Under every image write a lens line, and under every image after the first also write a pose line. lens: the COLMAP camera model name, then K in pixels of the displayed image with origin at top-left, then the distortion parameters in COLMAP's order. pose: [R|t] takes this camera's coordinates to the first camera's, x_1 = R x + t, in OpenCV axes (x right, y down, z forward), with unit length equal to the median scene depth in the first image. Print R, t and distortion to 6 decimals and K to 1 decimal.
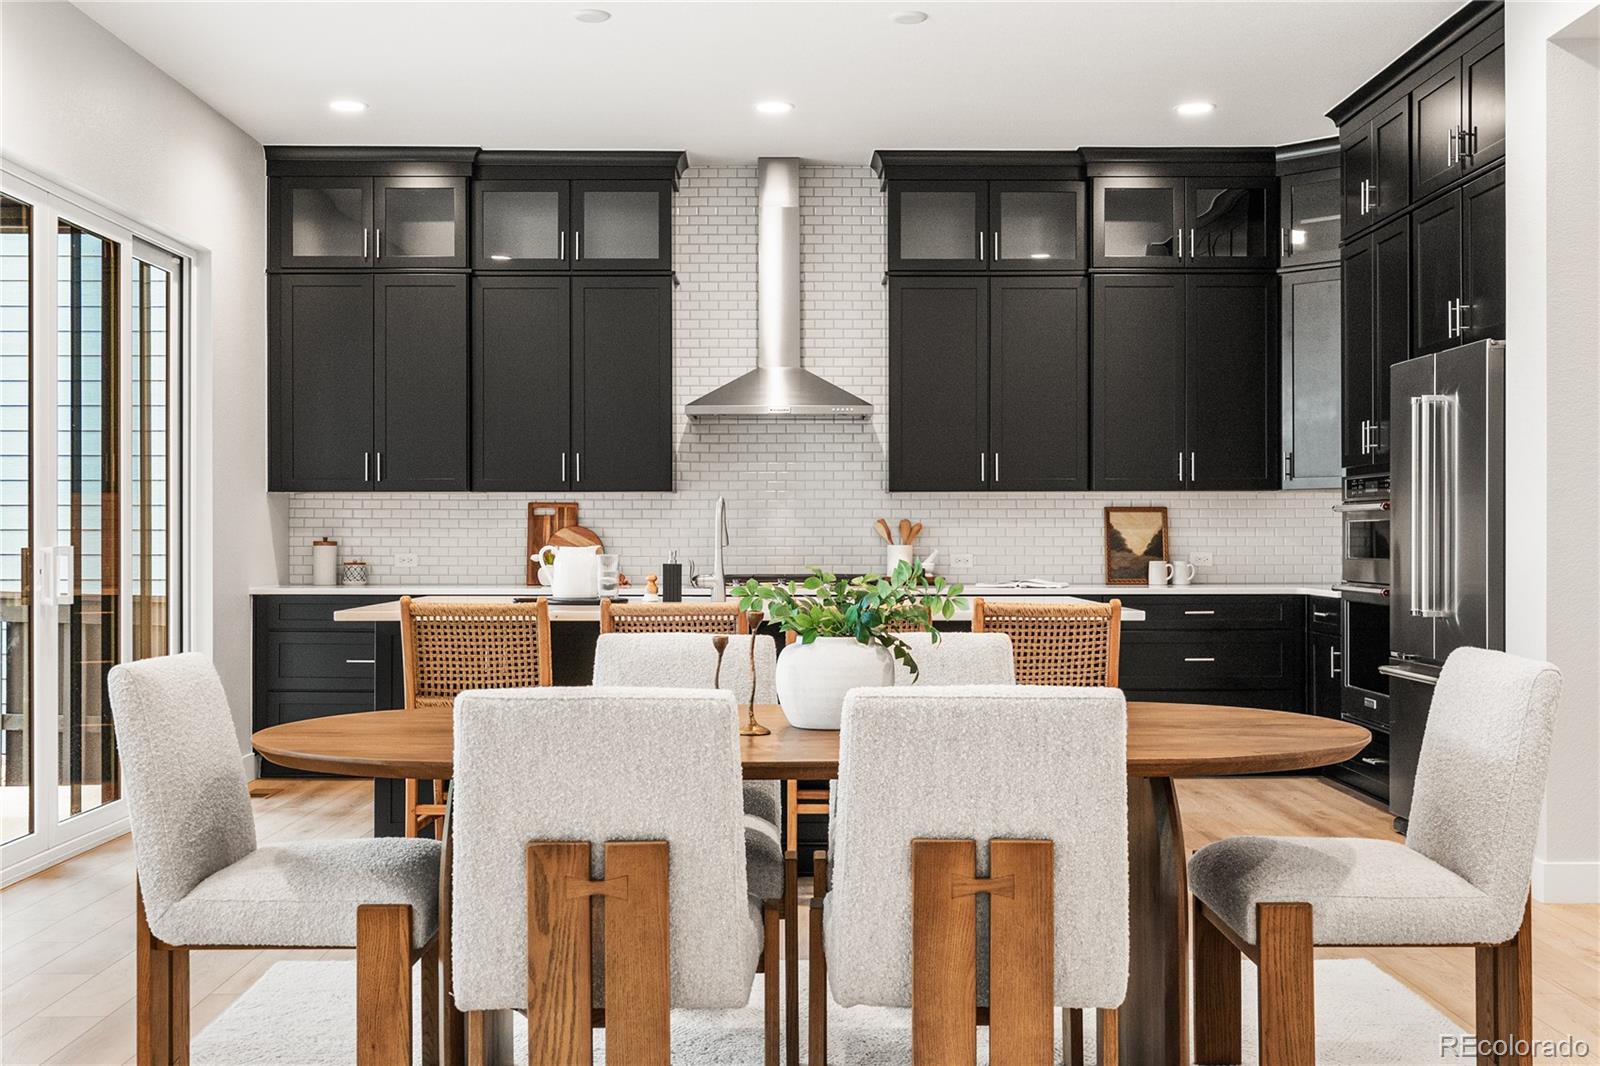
lens RADIAL K [[1711.7, 0, 799.4], [0, 1711.7, 543.8], [0, 0, 1]] dist [-0.004464, 0.000000]
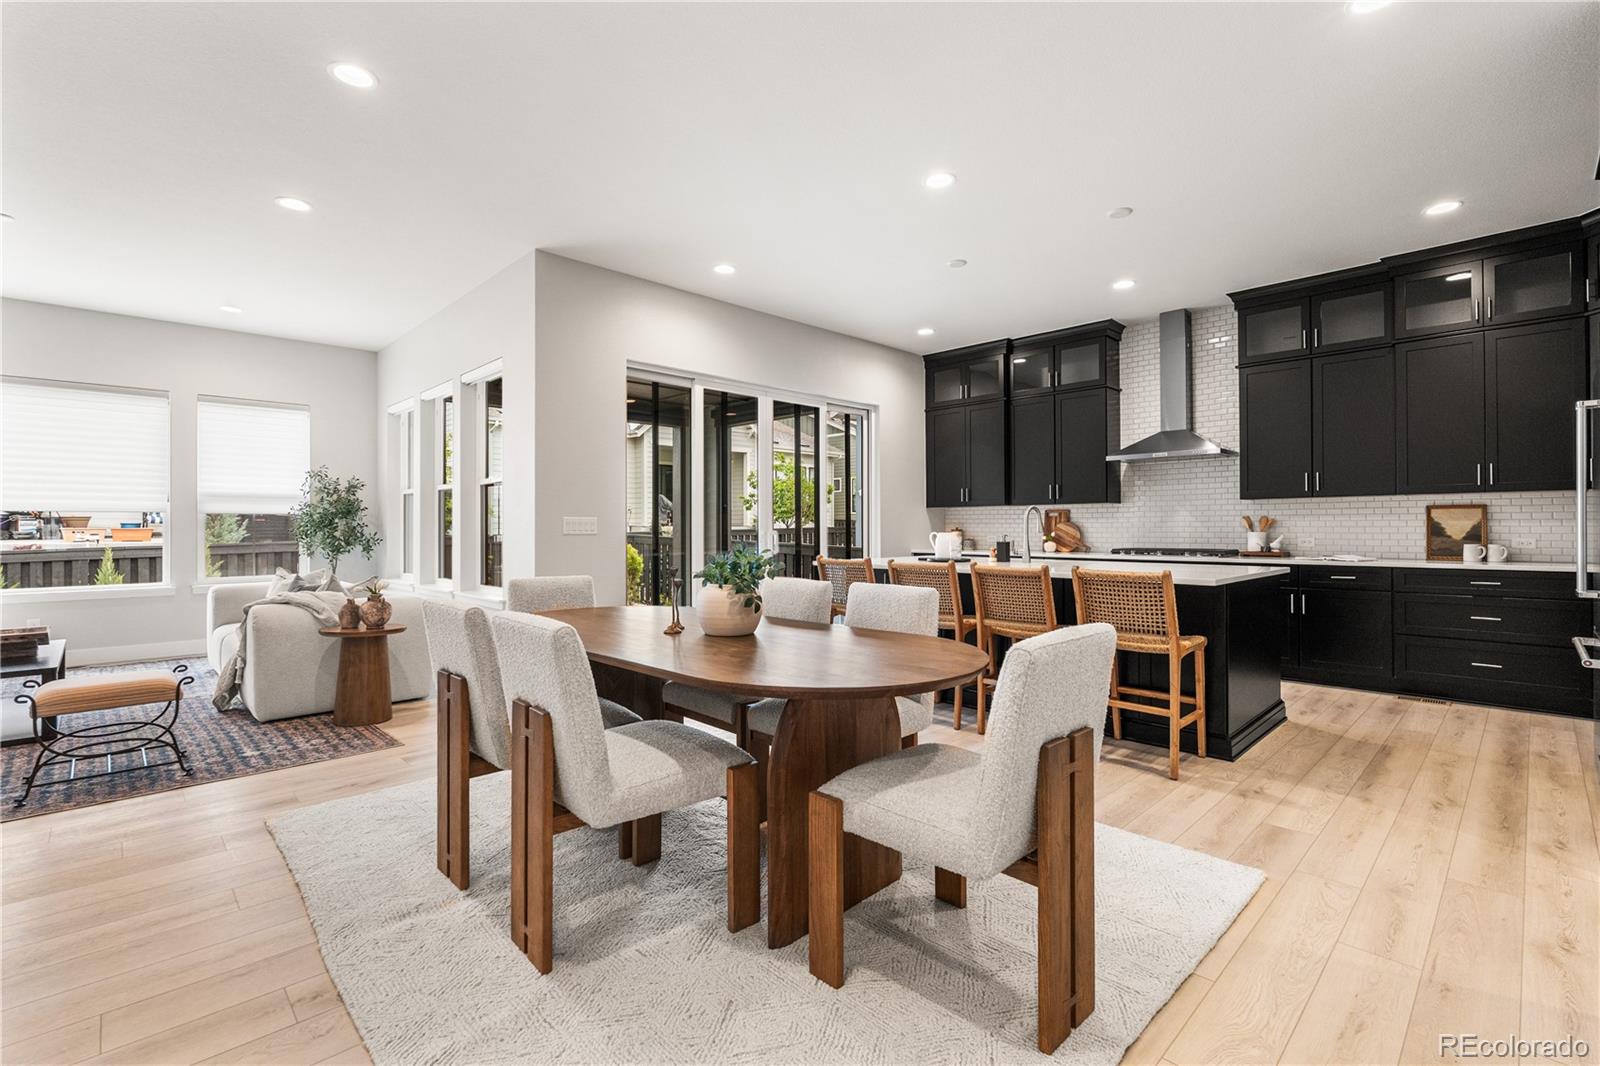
lens RADIAL K [[717.1, 0, 798.8], [0, 717.1, 523.5], [0, 0, 1]] dist [-0.002534, 0.000539]
pose [[0.689261, -0.005721, -0.724490, 0.253545], [-0.001680, 0.999954, -0.009495, -0.000152], [0.724511, 0.007762, 0.689220, 0.217968]]
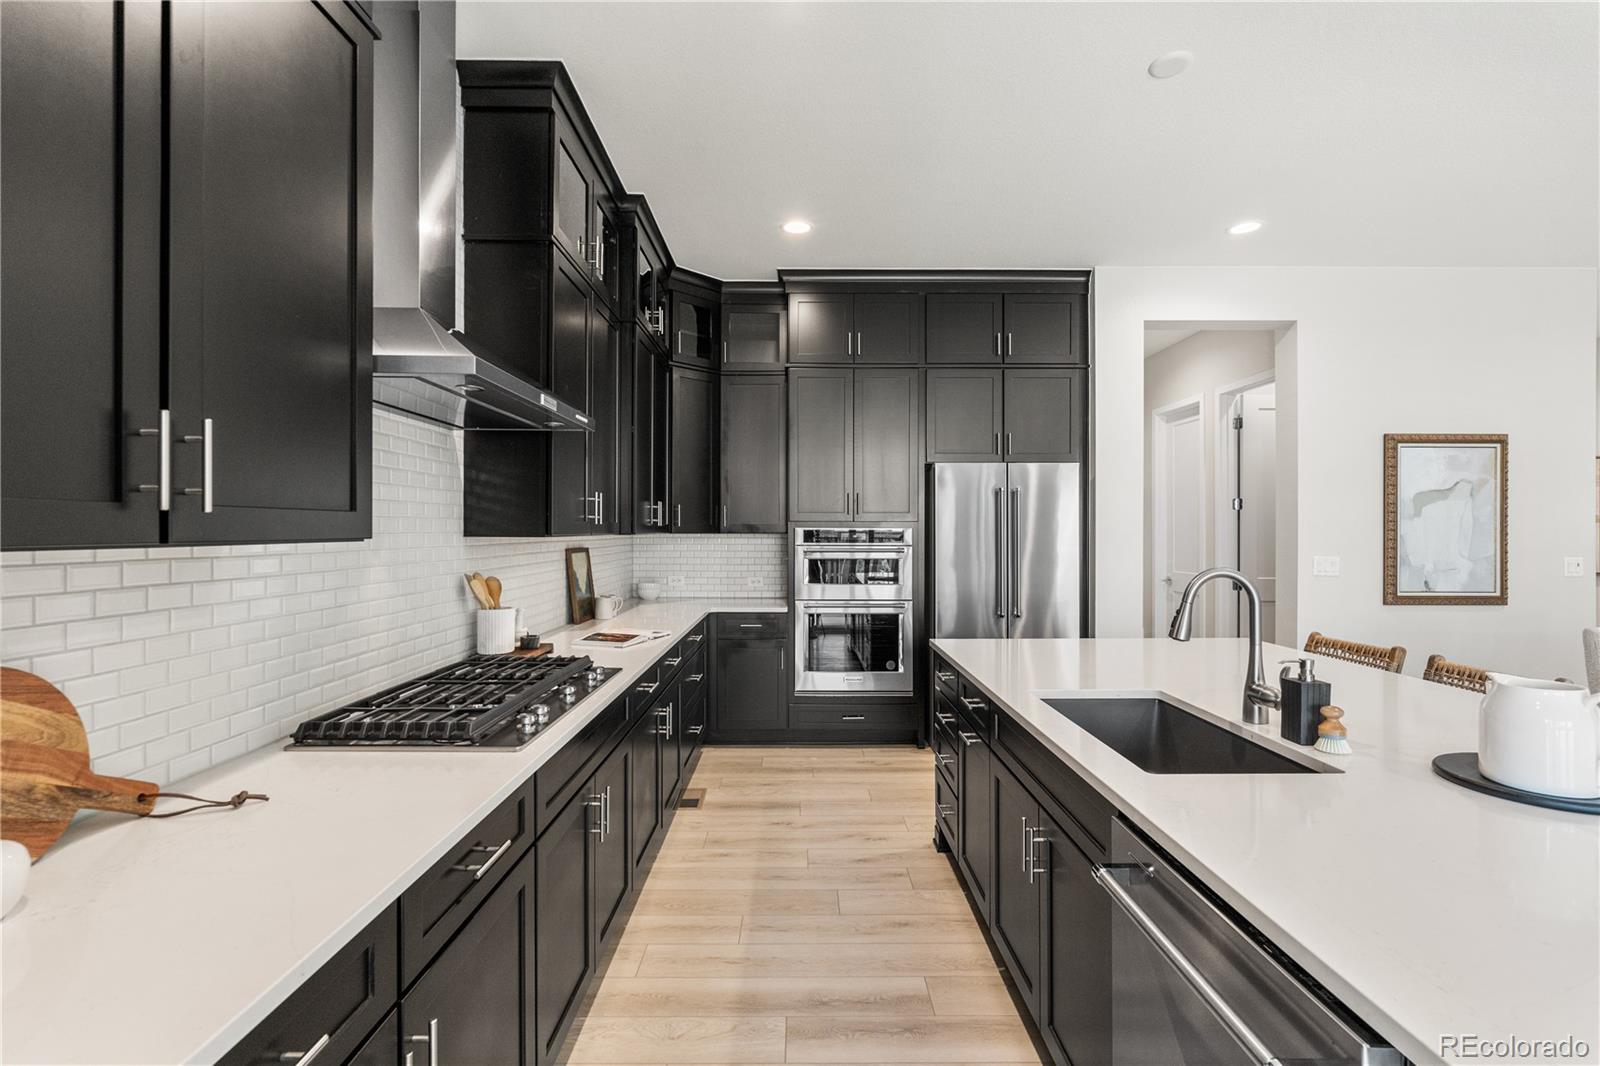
lens RADIAL K [[717.1, 0, 794.5], [0, 717.1, 532.5], [0, 0, 1]] dist [-0.002534, 0.000539]
pose [[0.002636, -0.002077, 0.999994, -0.248627], [0.004163, 0.999989, 0.002066, -0.032022], [-0.999988, 0.004157, 0.002645, 0.878181]]
